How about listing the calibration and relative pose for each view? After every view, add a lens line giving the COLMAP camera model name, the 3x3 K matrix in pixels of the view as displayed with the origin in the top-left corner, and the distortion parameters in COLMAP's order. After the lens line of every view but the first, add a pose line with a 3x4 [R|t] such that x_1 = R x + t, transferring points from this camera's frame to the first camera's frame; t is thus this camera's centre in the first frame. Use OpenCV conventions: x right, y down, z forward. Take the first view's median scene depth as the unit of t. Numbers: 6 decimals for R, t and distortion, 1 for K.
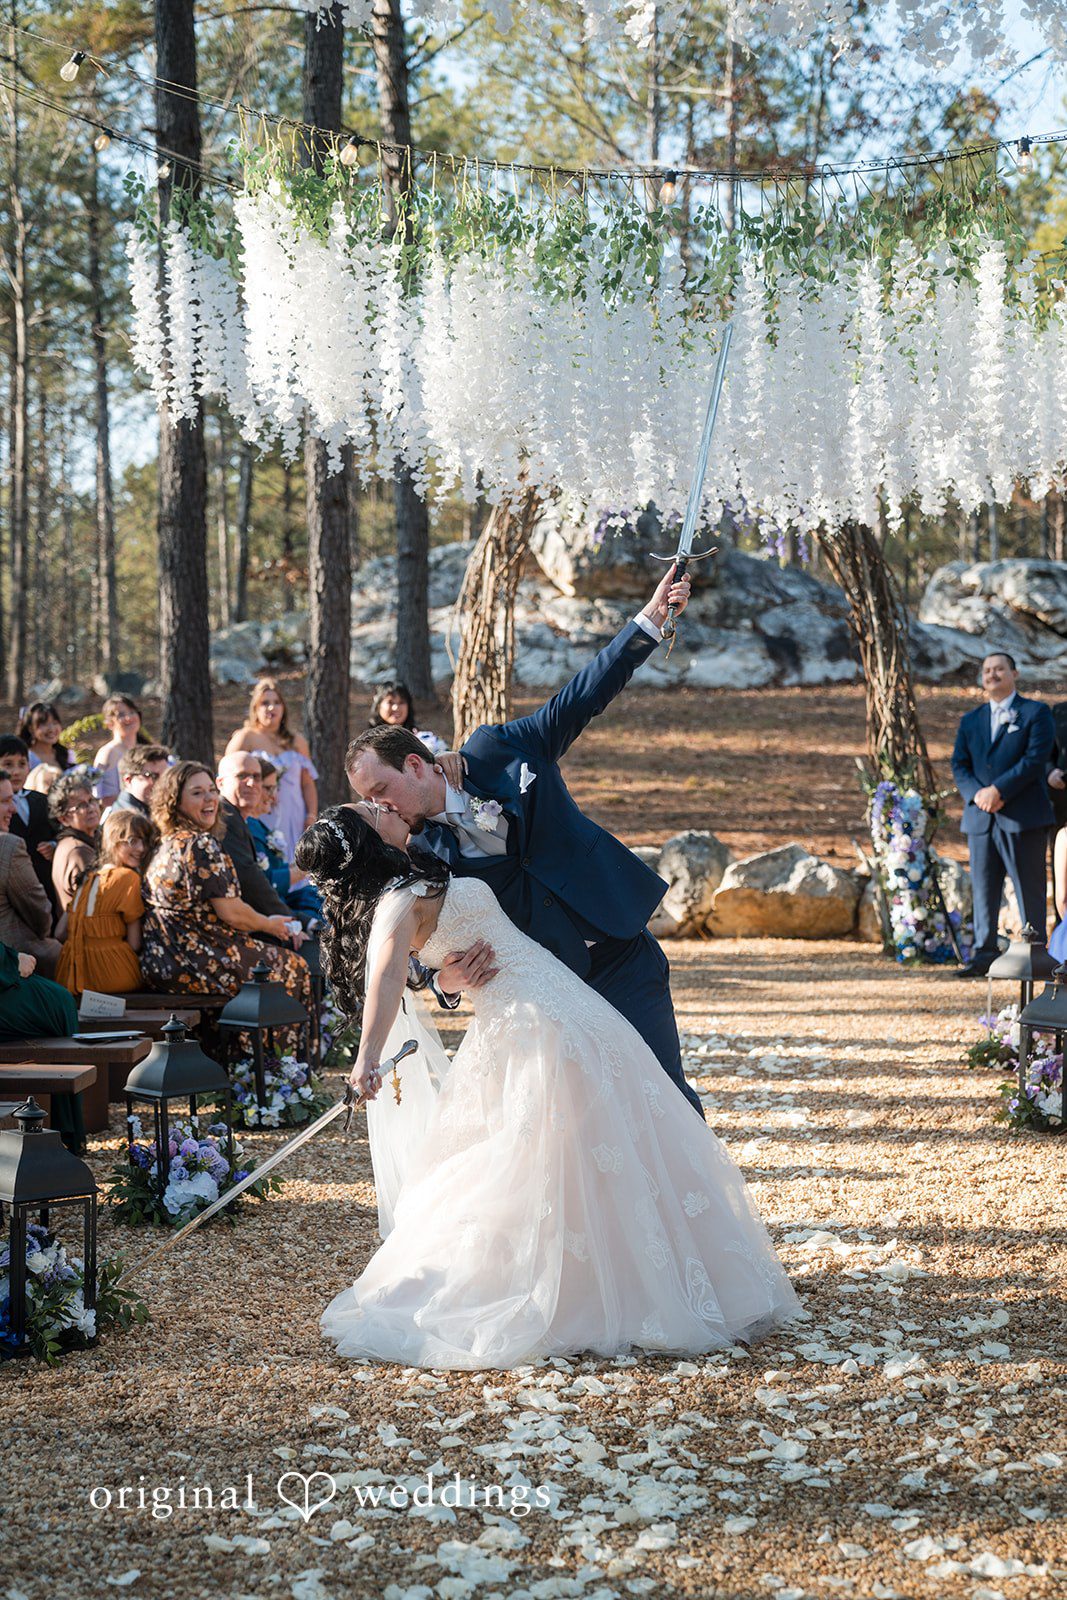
lens RADIAL K [[1834.9, 0, 536.7], [0, 1834.9, 764.6], [0, 0, 1]] dist [0.052300, -0.026650]
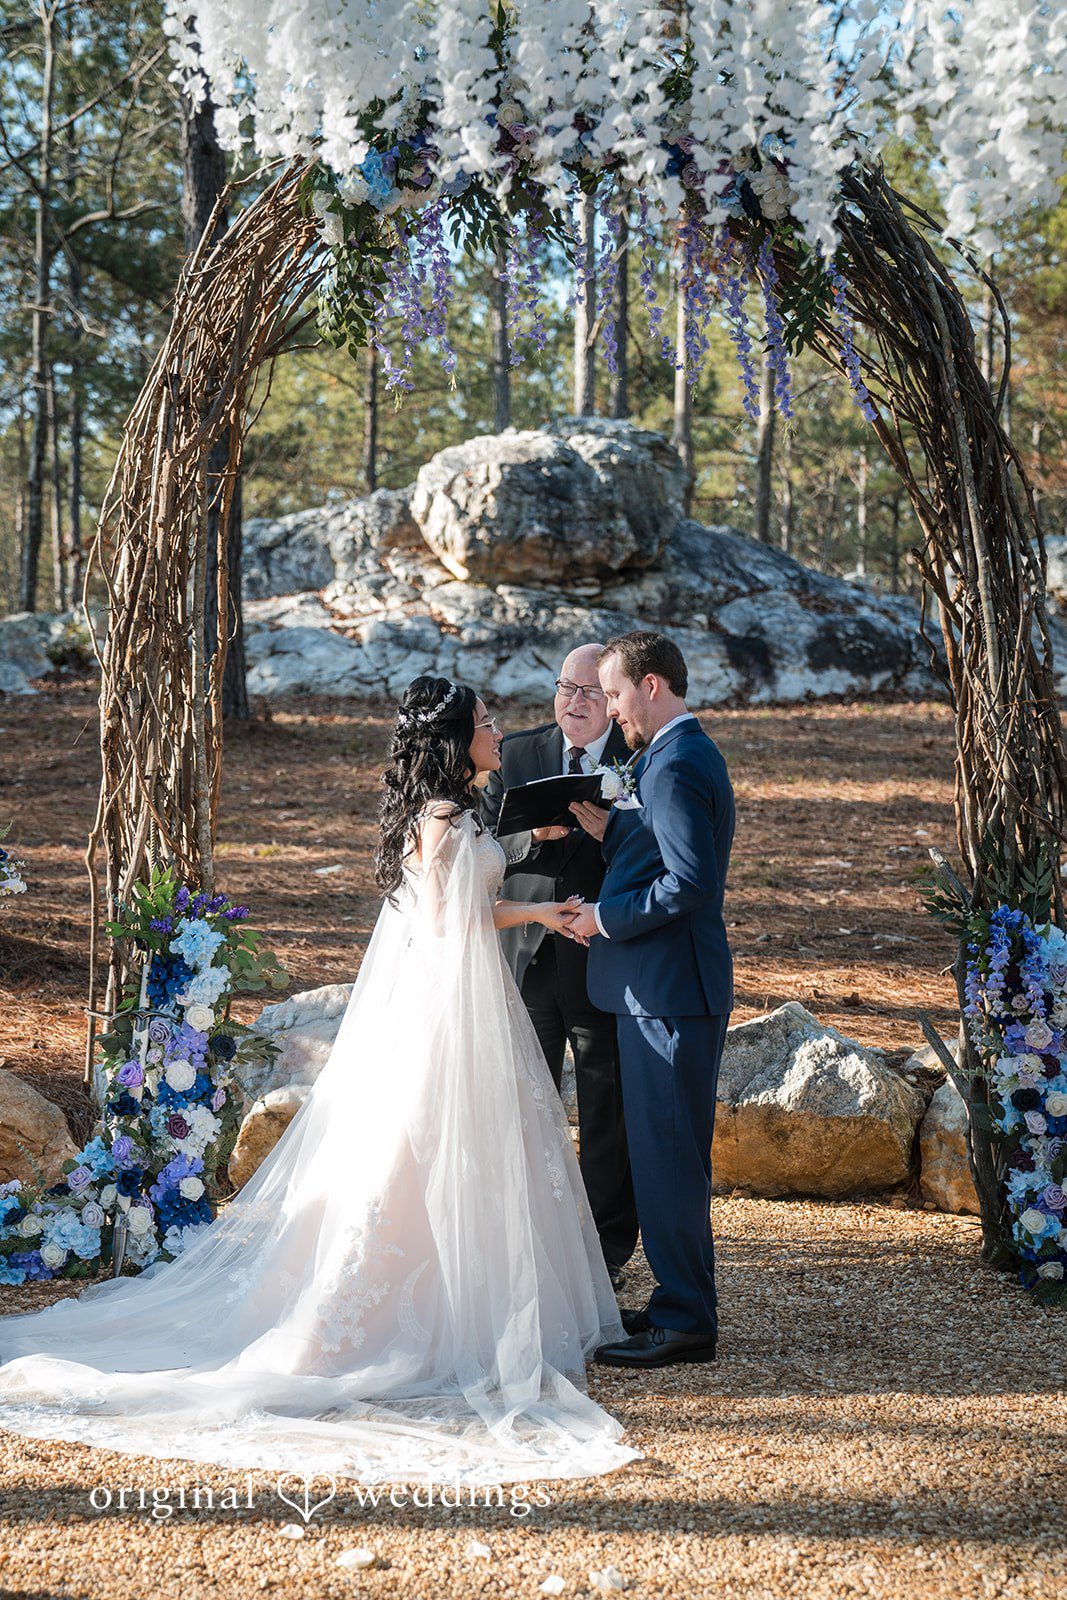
lens RADIAL K [[1273.8, 0, 533.5], [0, 1273.8, 800.0], [0, 0, 1]] dist [0.035179, 0.012880]
pose [[0.999872, 0.008416, -0.013597, 0.071589], [-0.008028, 0.999566, 0.028328, -0.023588], [0.013829, -0.028215, 0.999506, 0.635623]]
